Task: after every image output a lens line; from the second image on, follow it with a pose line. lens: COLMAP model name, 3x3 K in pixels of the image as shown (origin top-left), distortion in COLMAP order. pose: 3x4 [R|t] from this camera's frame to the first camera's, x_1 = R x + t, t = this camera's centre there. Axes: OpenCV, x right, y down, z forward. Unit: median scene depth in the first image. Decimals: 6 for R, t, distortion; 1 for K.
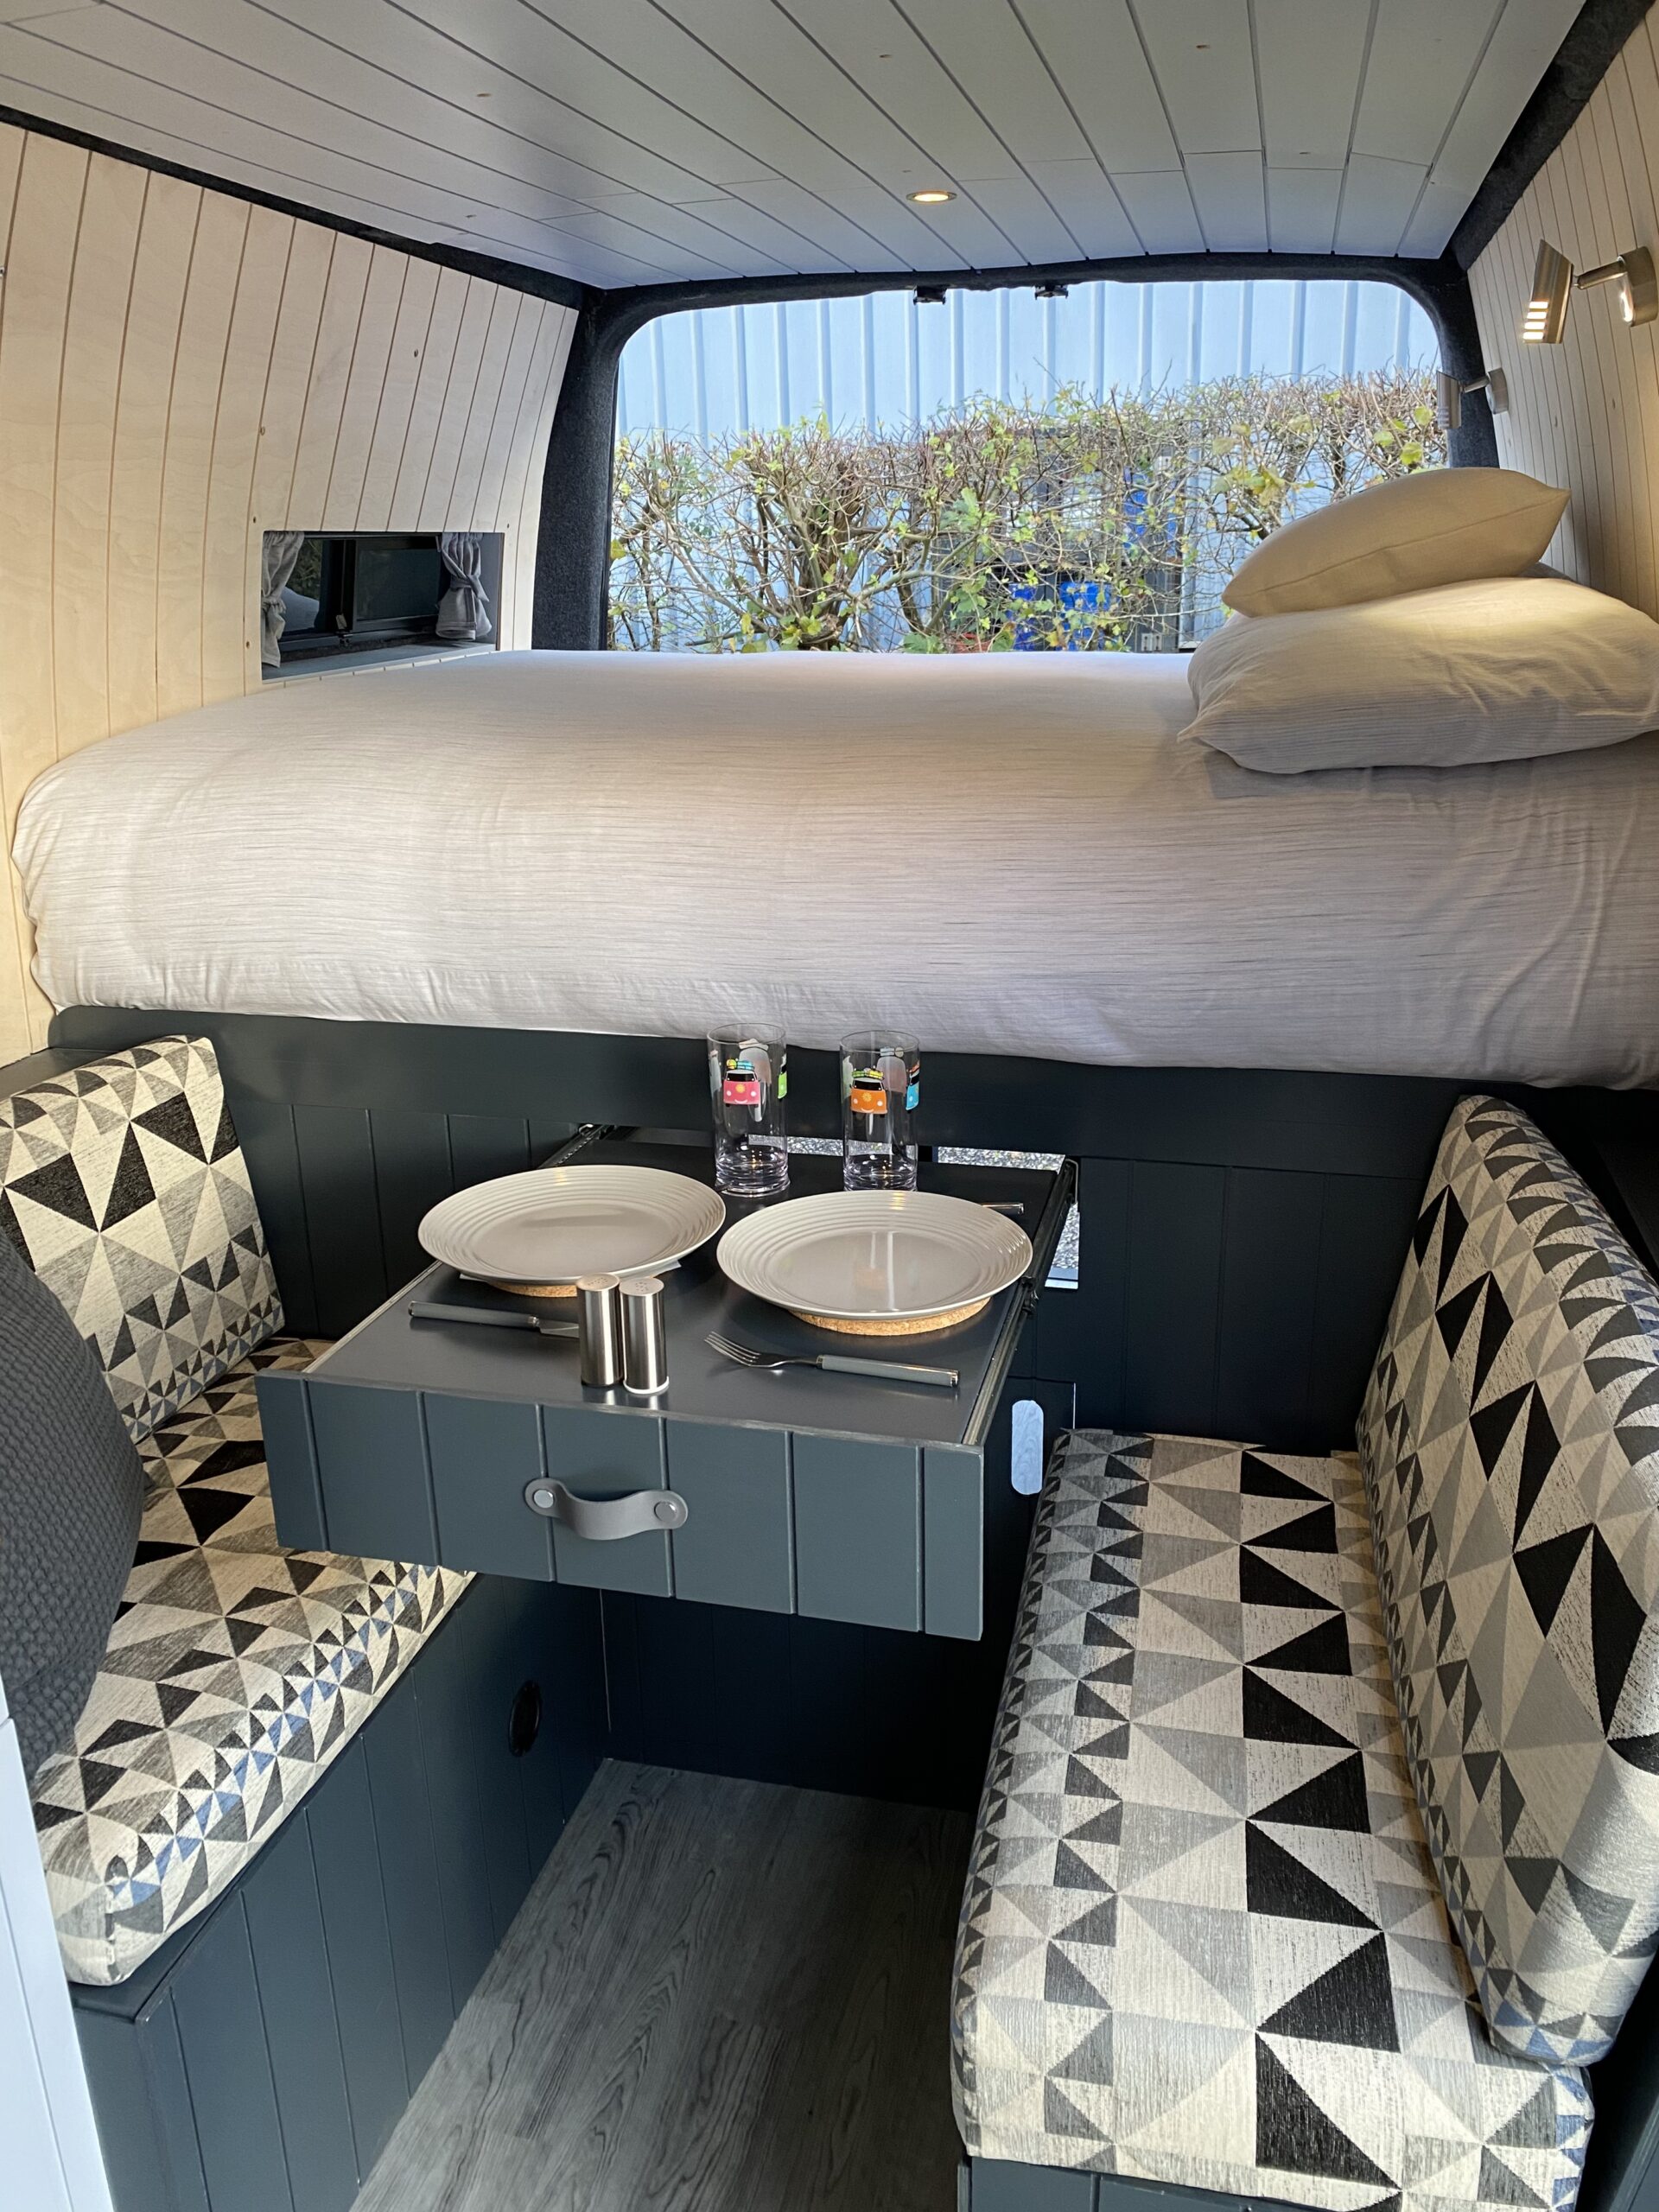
lens RADIAL K [[1697.9, 0, 841.5], [0, 1697.9, 1112.3], [0, 0, 1]] dist [0.014715, -0.021348]
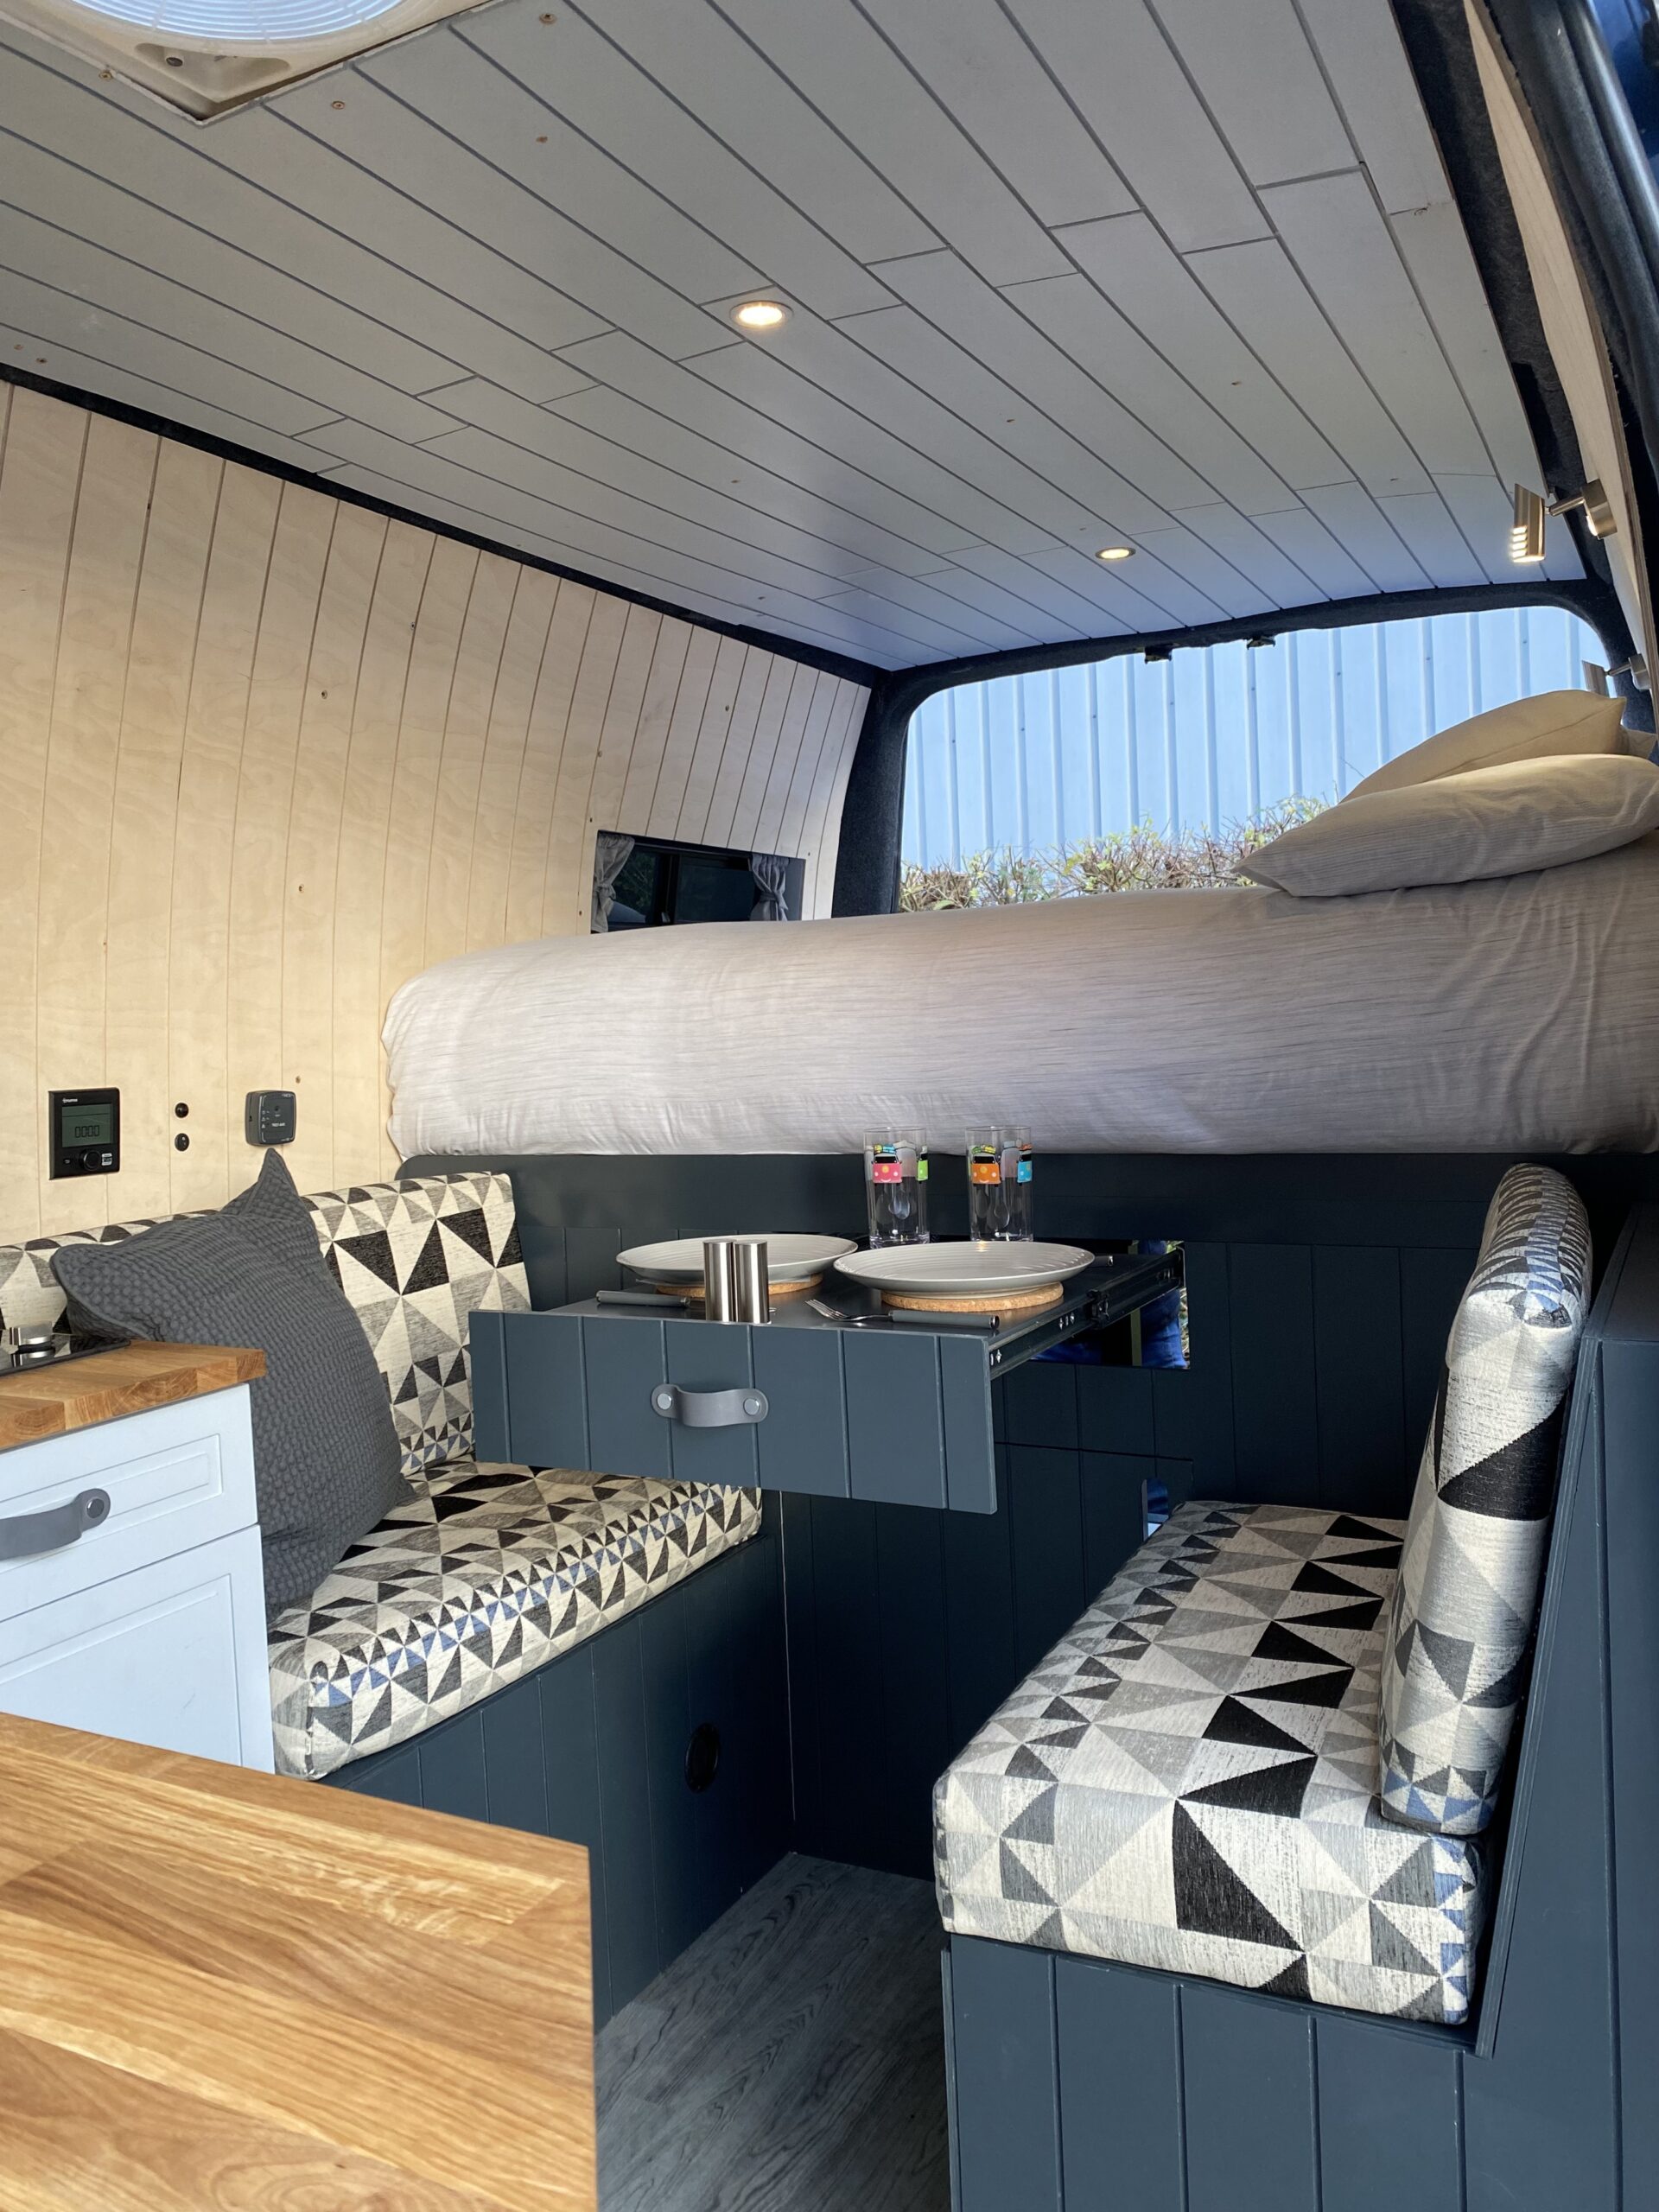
lens RADIAL K [[1697.9, 0, 826.6], [0, 1697.9, 1102.8], [0, 0, 1]] dist [0.014715, -0.021348]
pose [[0.970194, -0.014518, -0.241896, 0.192907], [-0.050166, 0.964548, -0.259095, 0.255755], [0.237082, 0.263507, 0.935070, -0.163188]]
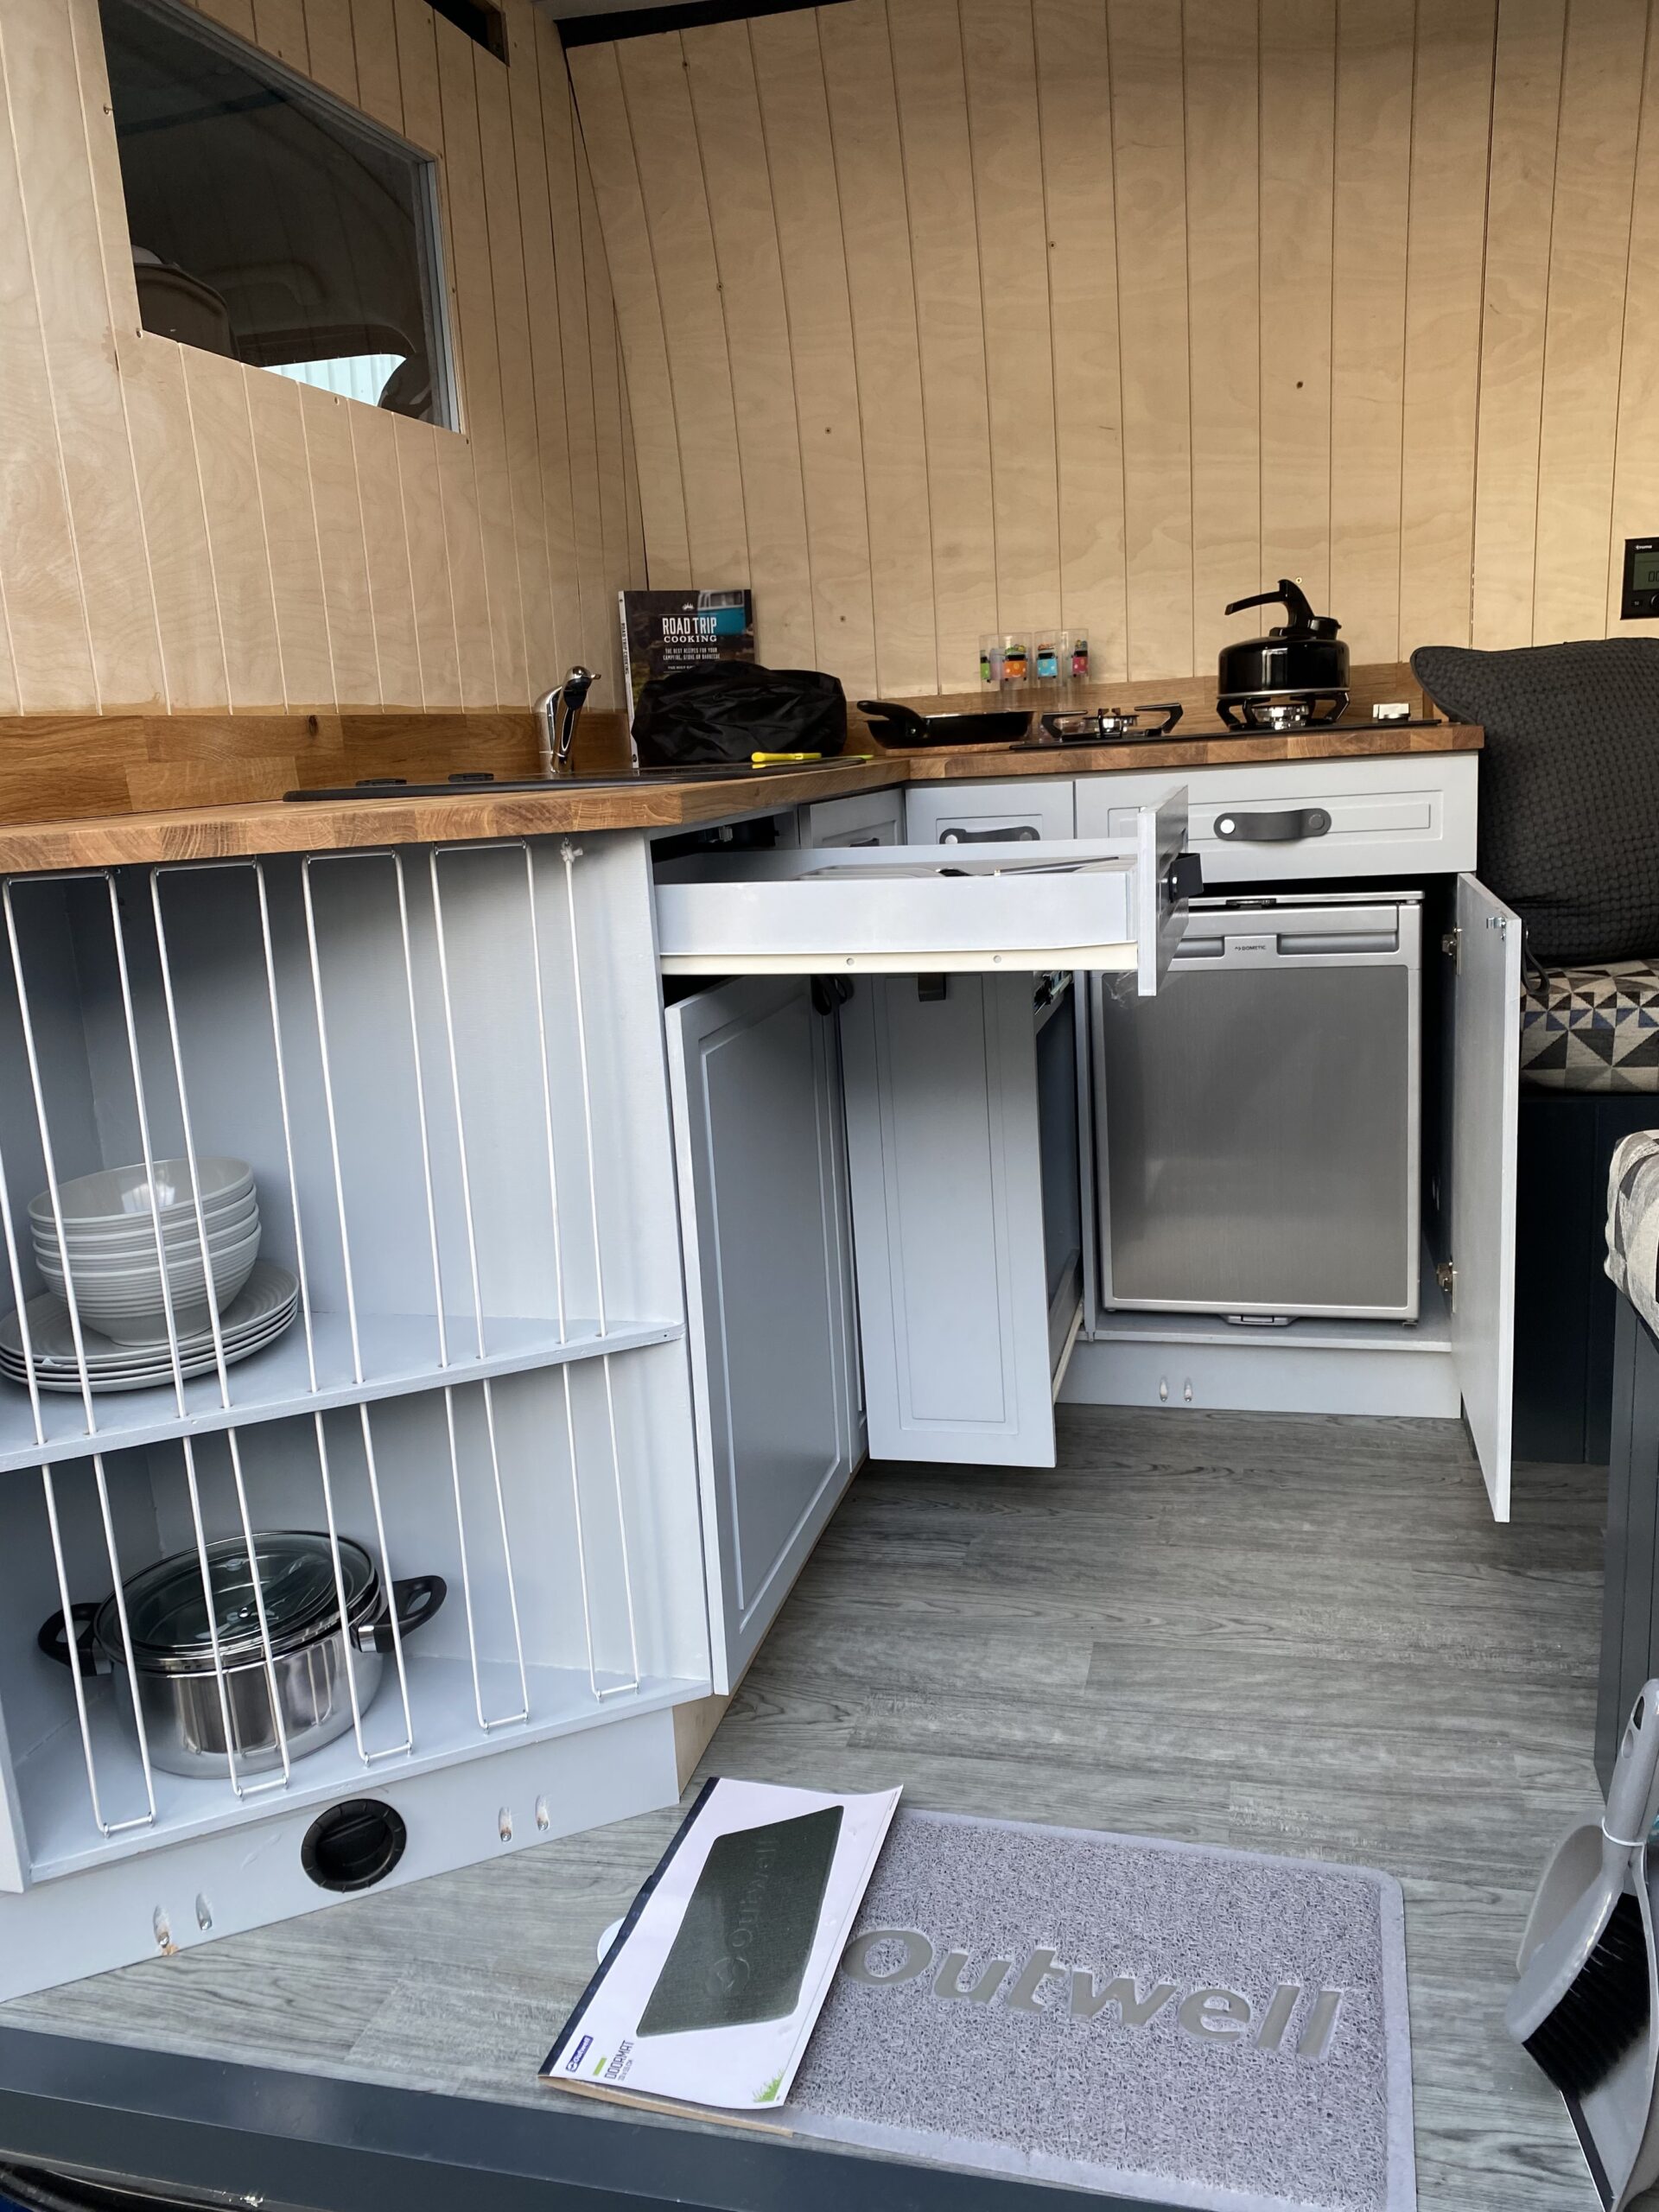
lens RADIAL K [[1697.9, 0, 831.5], [0, 1697.9, 1101.6], [0, 0, 1]] dist [0.014715, -0.021348]
pose [[-0.012430, 0.221884, -0.974994, 0.838581], [-0.267549, 0.938779, 0.217053, 0.265067], [0.963464, 0.263556, 0.047696, 0.270204]]
